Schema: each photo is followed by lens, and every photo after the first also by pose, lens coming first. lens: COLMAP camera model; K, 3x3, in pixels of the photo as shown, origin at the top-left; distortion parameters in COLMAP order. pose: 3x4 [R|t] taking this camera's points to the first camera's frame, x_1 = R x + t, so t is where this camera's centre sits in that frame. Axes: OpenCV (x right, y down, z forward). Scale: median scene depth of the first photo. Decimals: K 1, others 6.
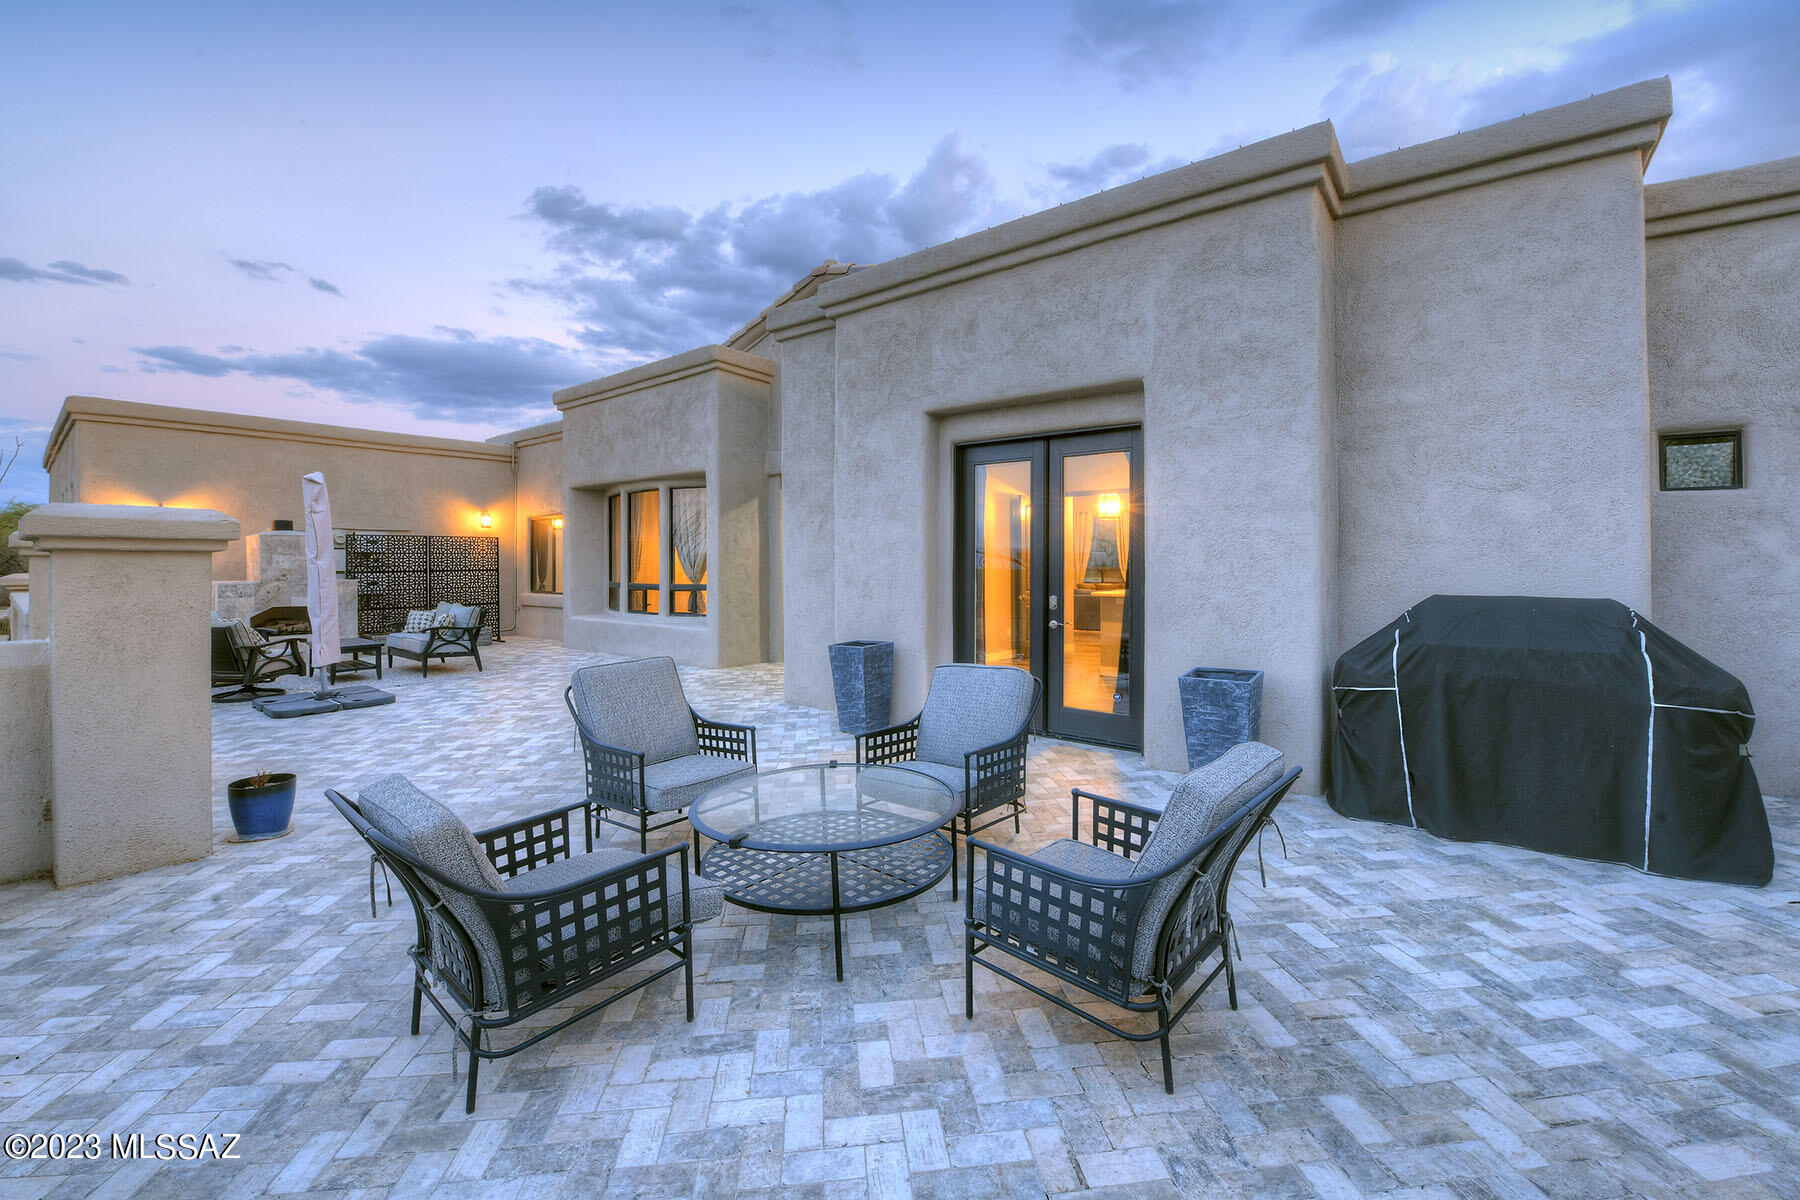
lens RADIAL K [[776.0, 0, 900.0], [0, 776.0, 600.0], [0, 0, 1]] dist [-0.020583, -0.000481]
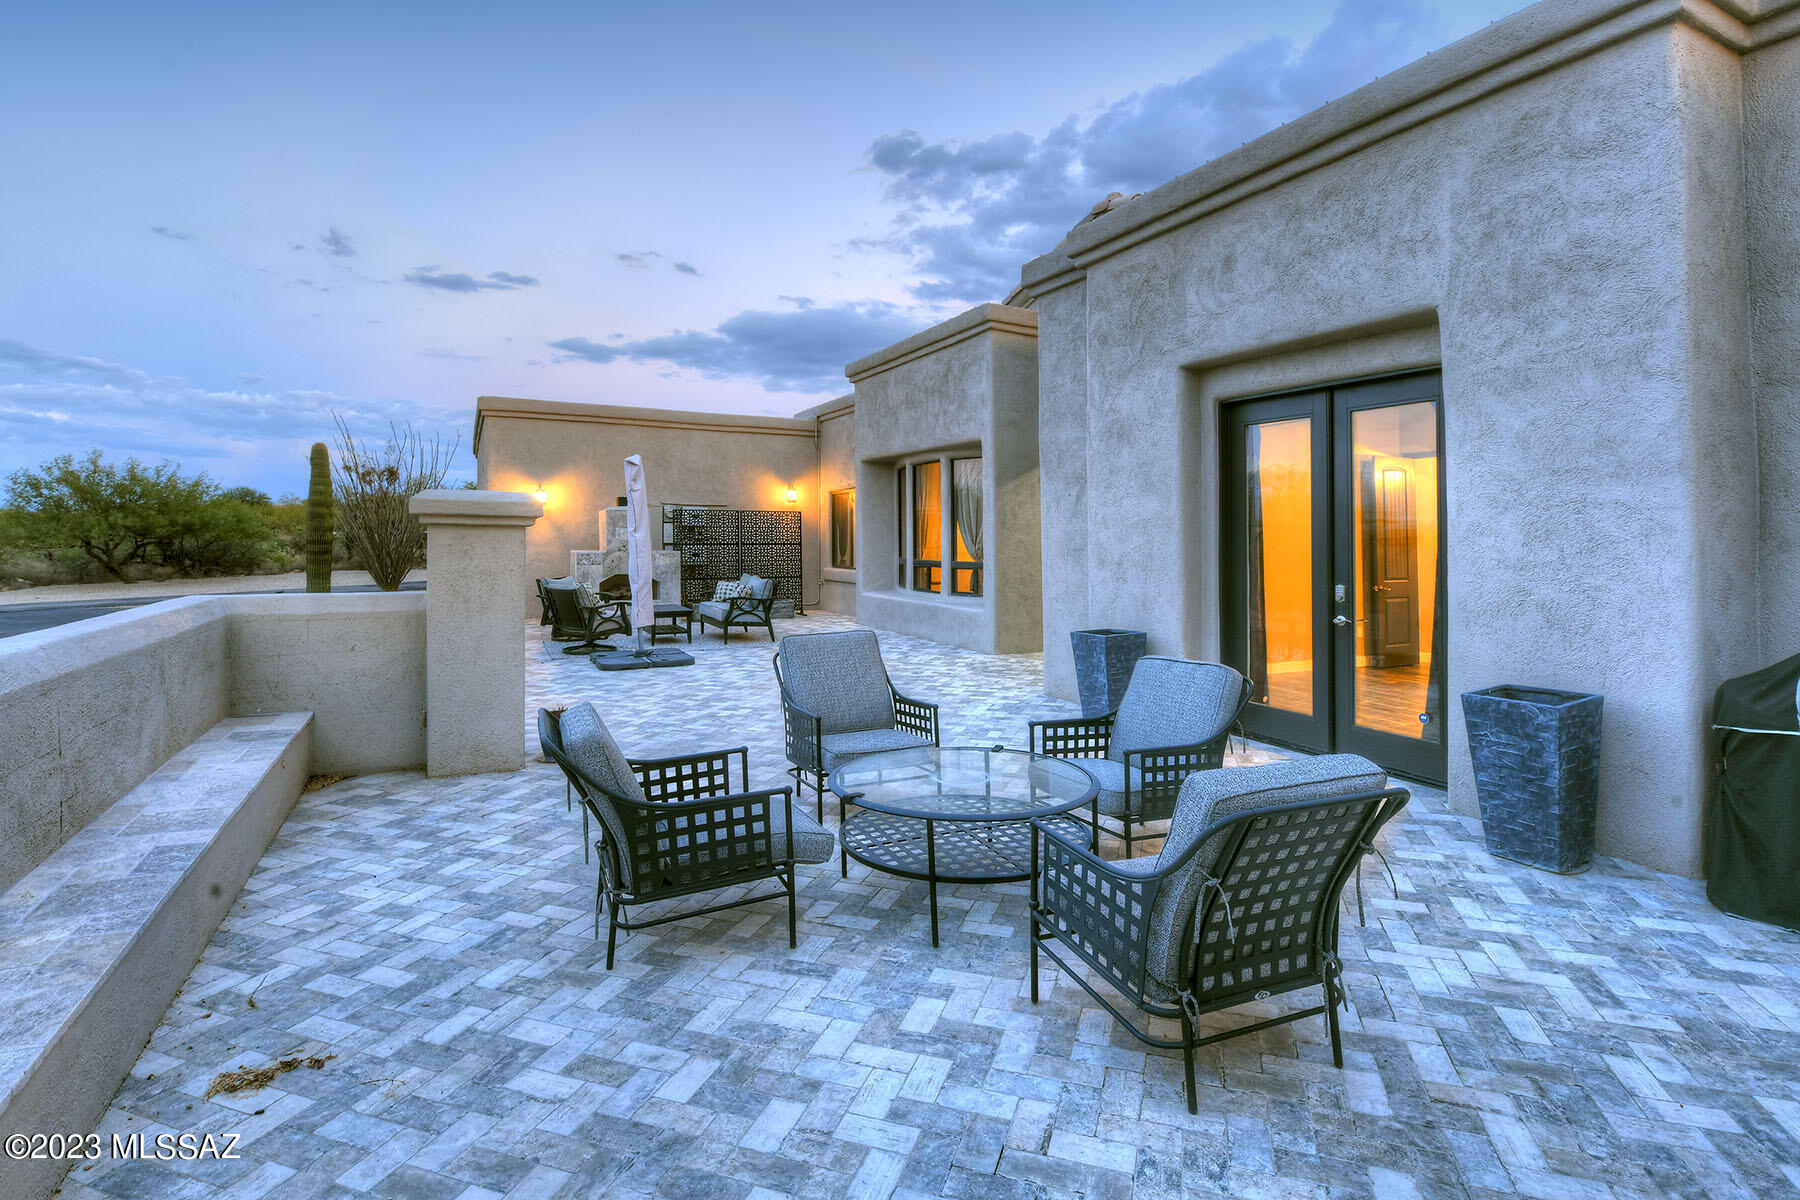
lens RADIAL K [[945.4, 0, 900.0], [0, 945.4, 600.0], [0, 0, 1]] dist [0.001211, -0.013374]
pose [[0.895758, 0.038858, -0.442840, 0.264931], [-0.031288, 0.999213, 0.024389, 0.000649], [0.443439, -0.007991, 0.896269, -0.093994]]
